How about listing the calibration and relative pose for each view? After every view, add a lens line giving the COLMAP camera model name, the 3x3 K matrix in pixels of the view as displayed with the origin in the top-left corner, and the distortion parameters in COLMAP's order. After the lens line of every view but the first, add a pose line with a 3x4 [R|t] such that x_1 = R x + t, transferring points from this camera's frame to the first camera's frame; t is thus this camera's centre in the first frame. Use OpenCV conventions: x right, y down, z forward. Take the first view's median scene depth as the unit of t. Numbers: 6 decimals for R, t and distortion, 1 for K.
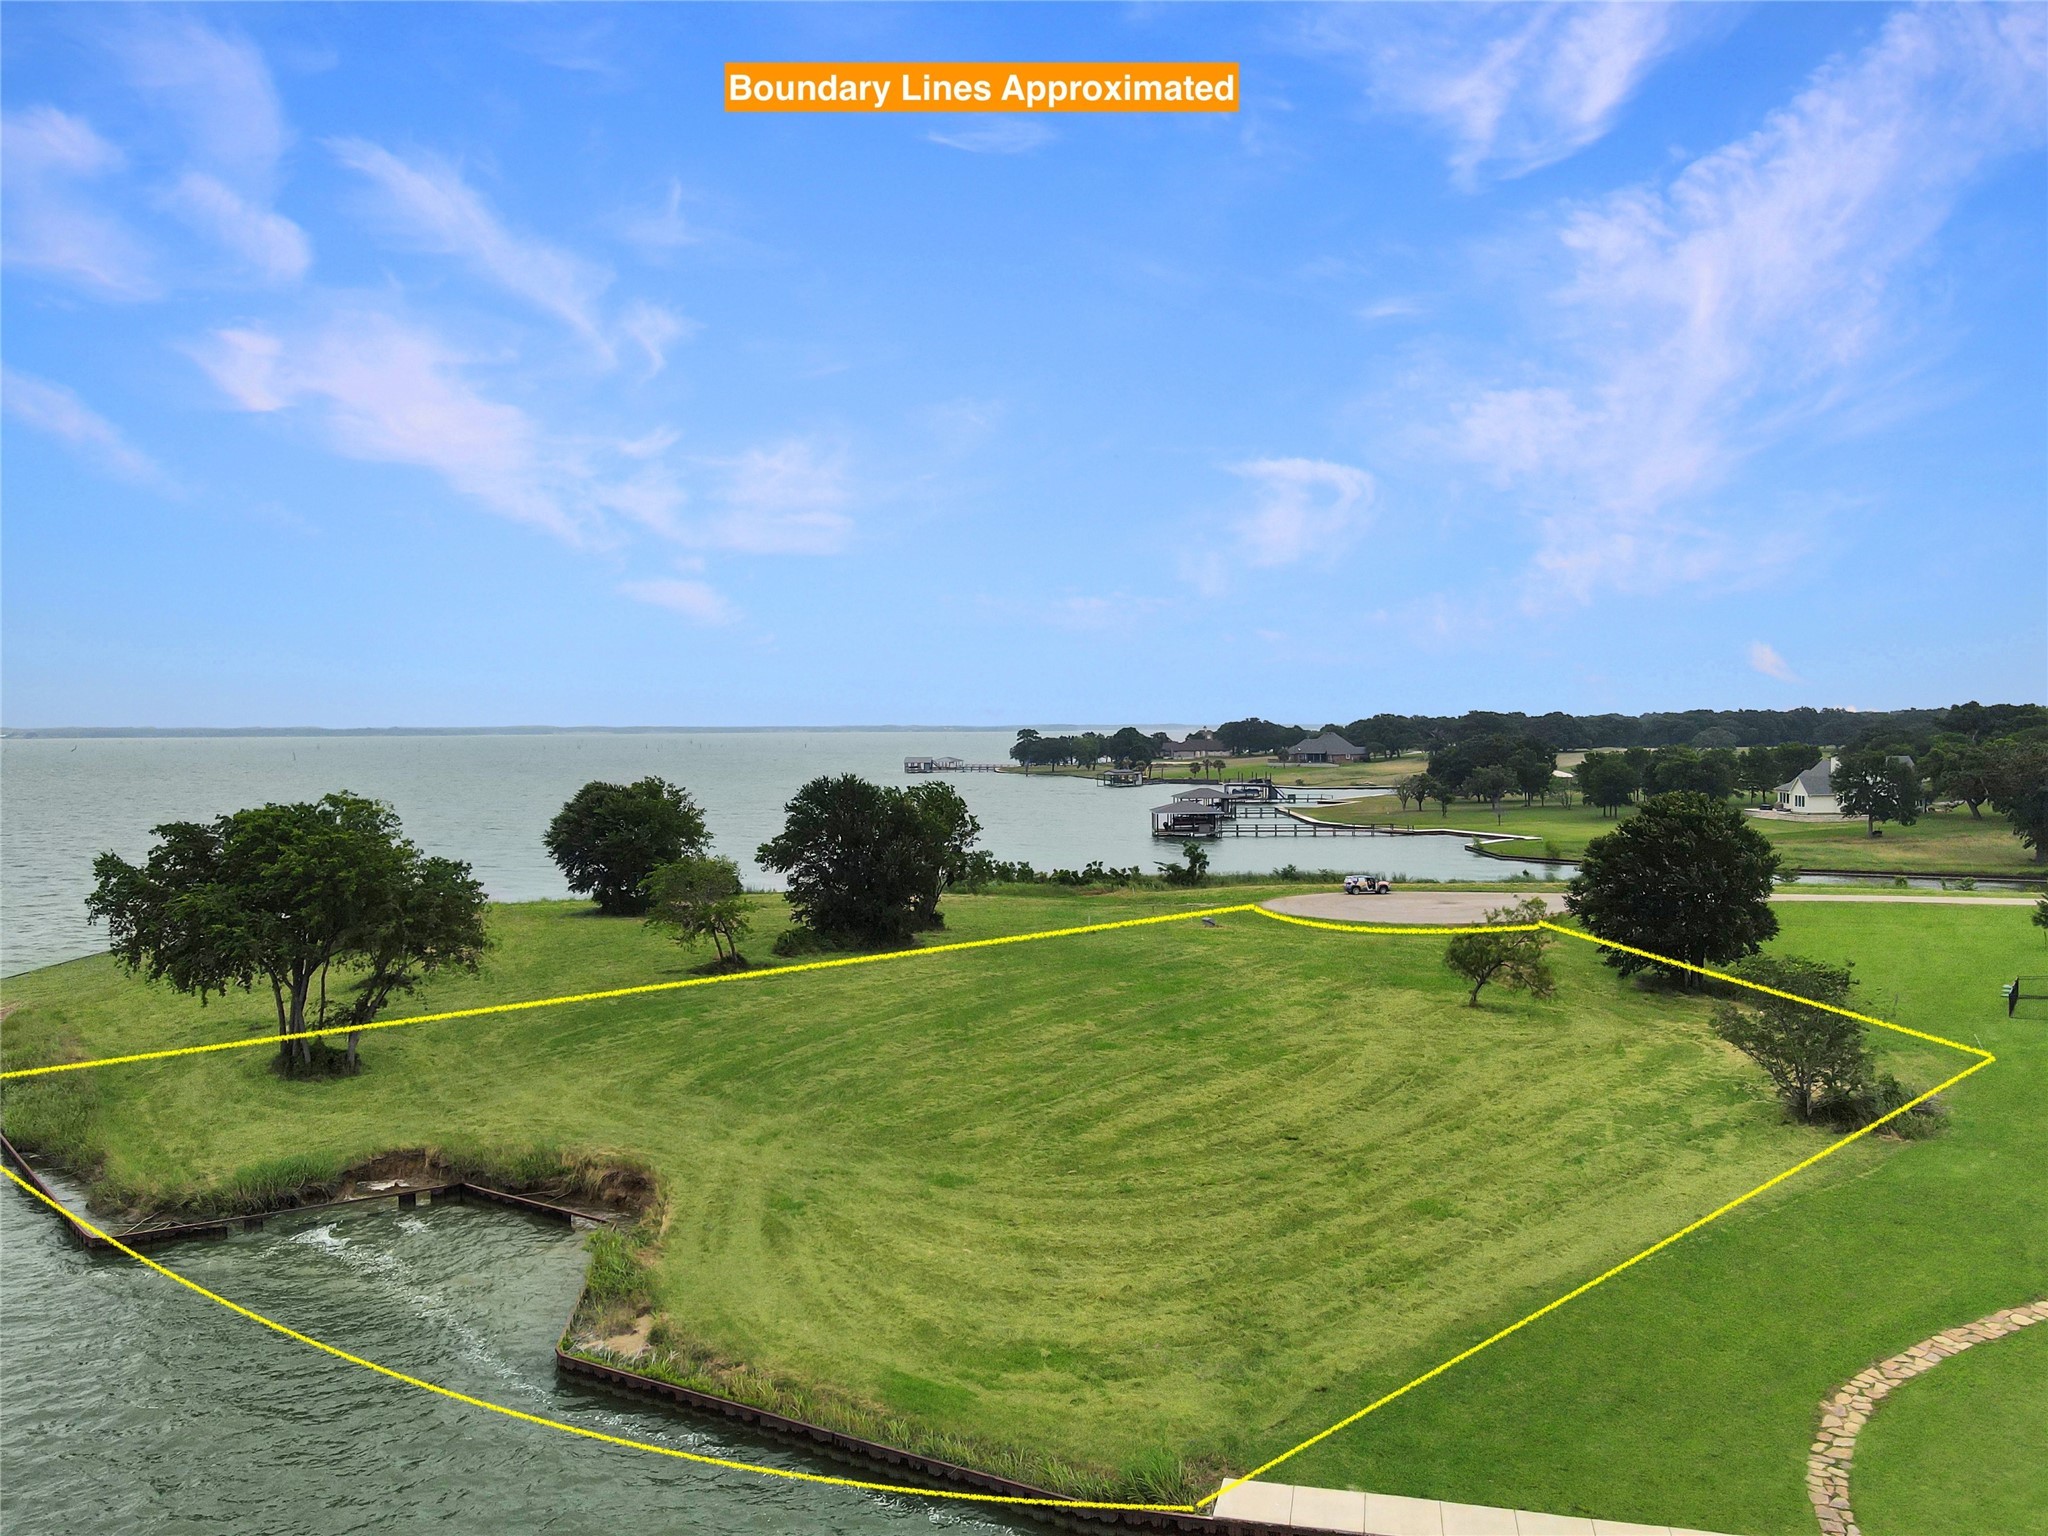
lens RADIAL K [[1514.1, 0, 1026.8], [0, 1514.1, 733.4], [0, 0, 1]] dist [0.003472, 0.011378]
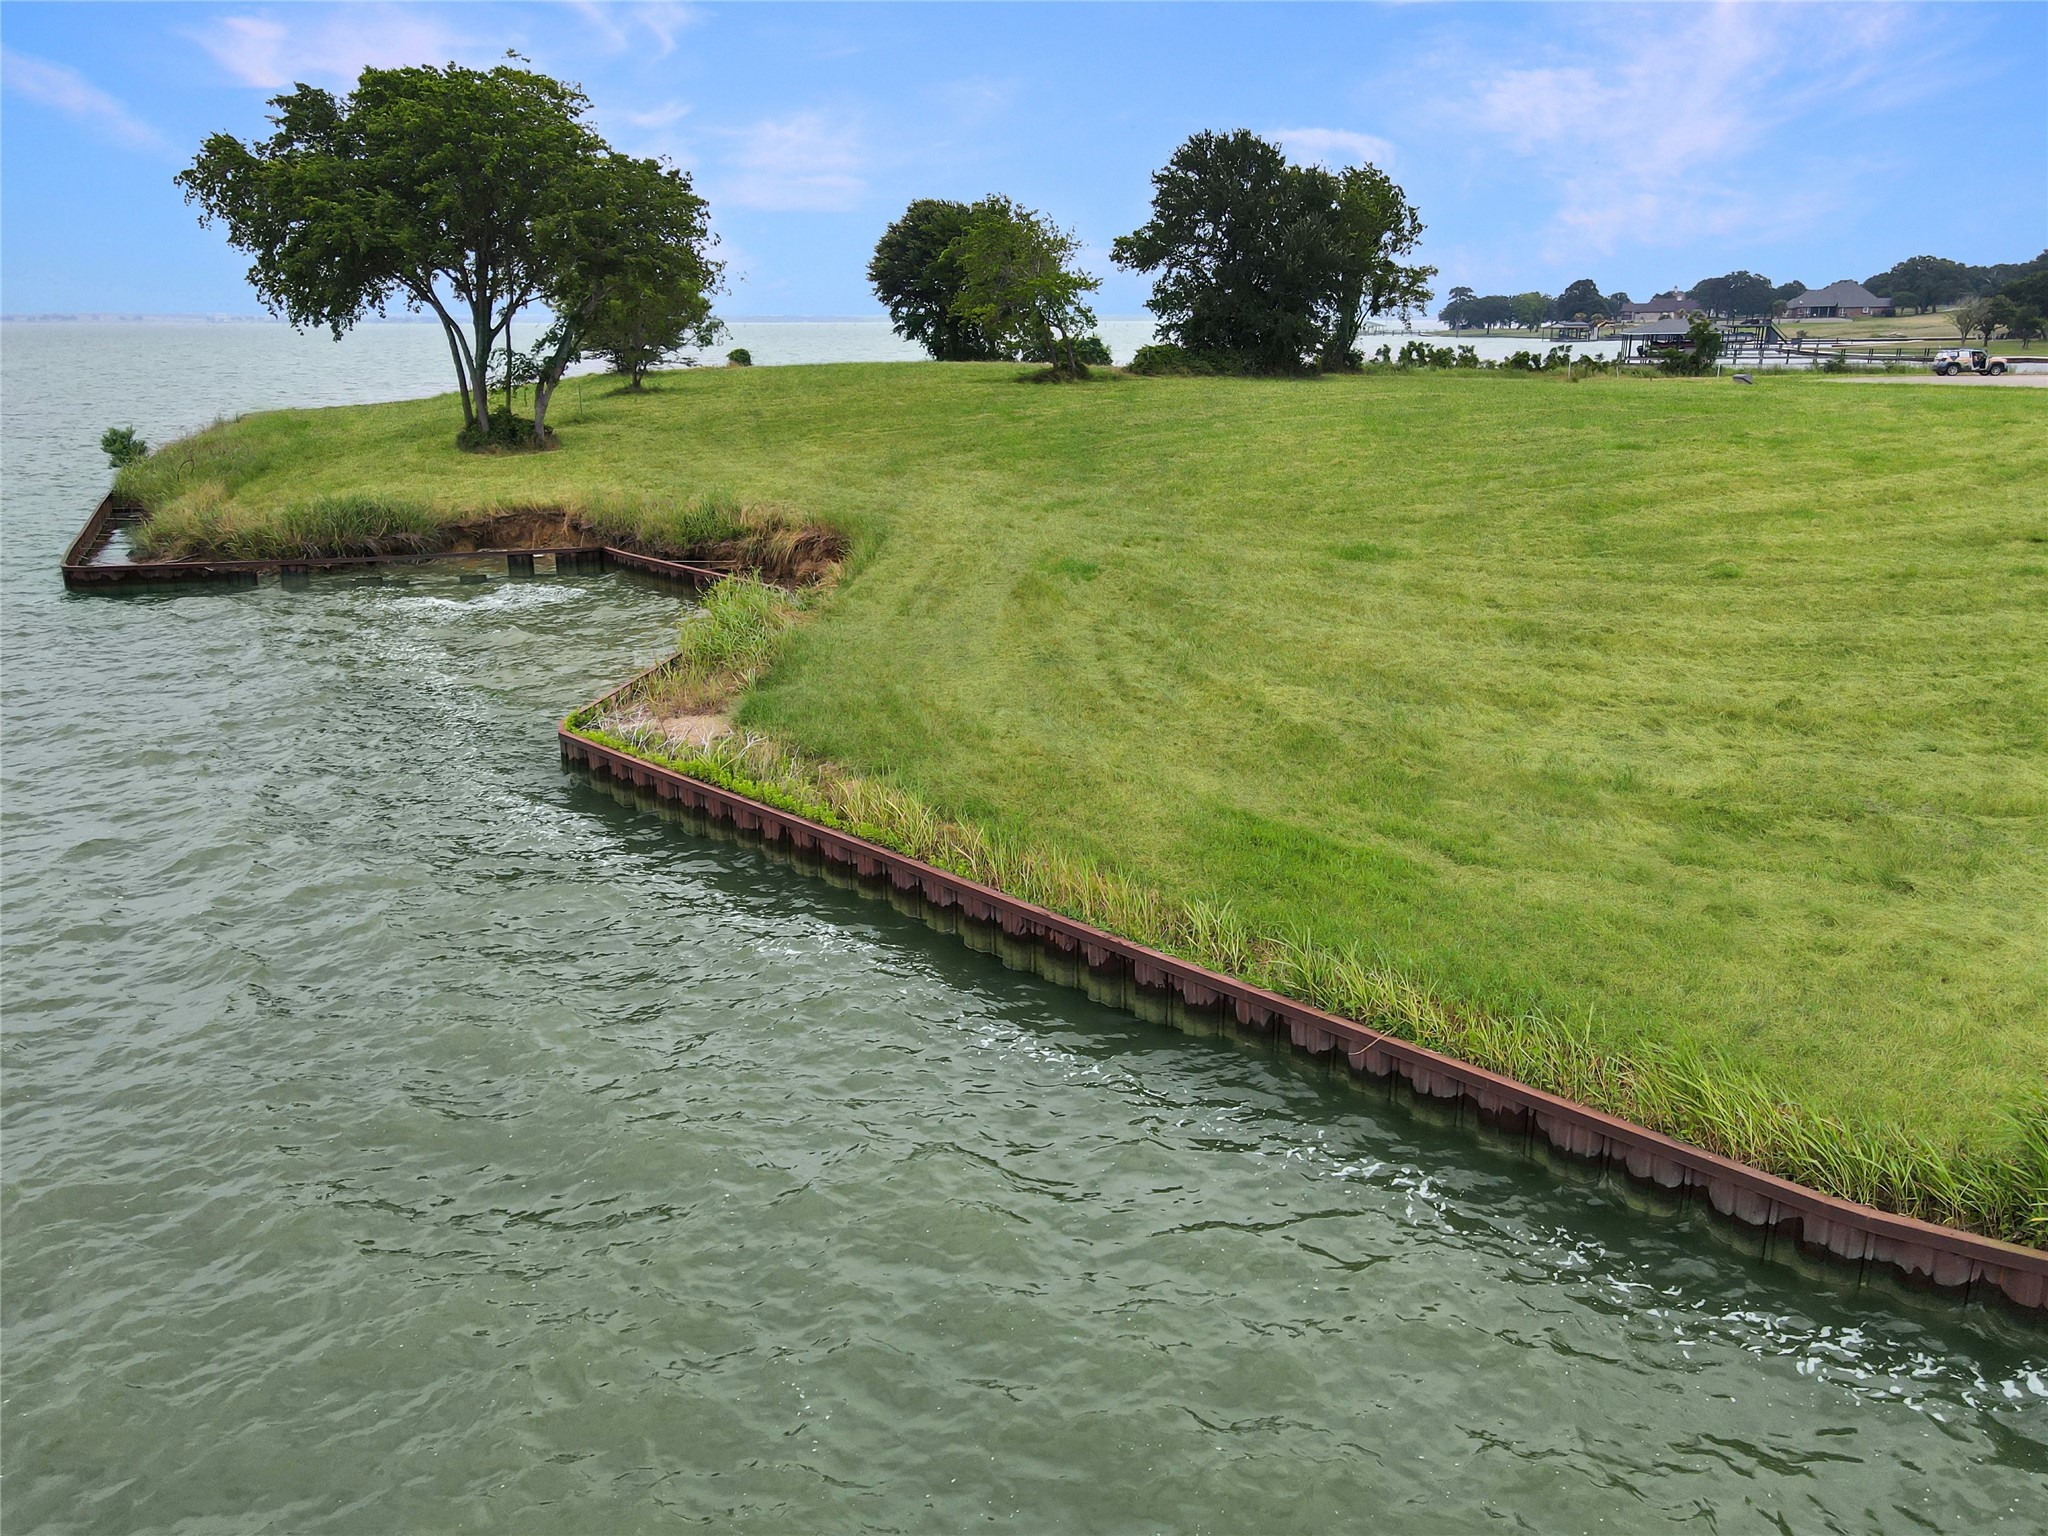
lens RADIAL K [[1514.1, 0, 1026.8], [0, 1514.1, 733.4], [0, 0, 1]] dist [0.003472, 0.011378]
pose [[0.964870, 0.070688, -0.253038, -0.025228], [-0.002768, 0.965806, 0.259252, 0.204350], [0.262712, -0.249444, 0.932073, 0.420221]]
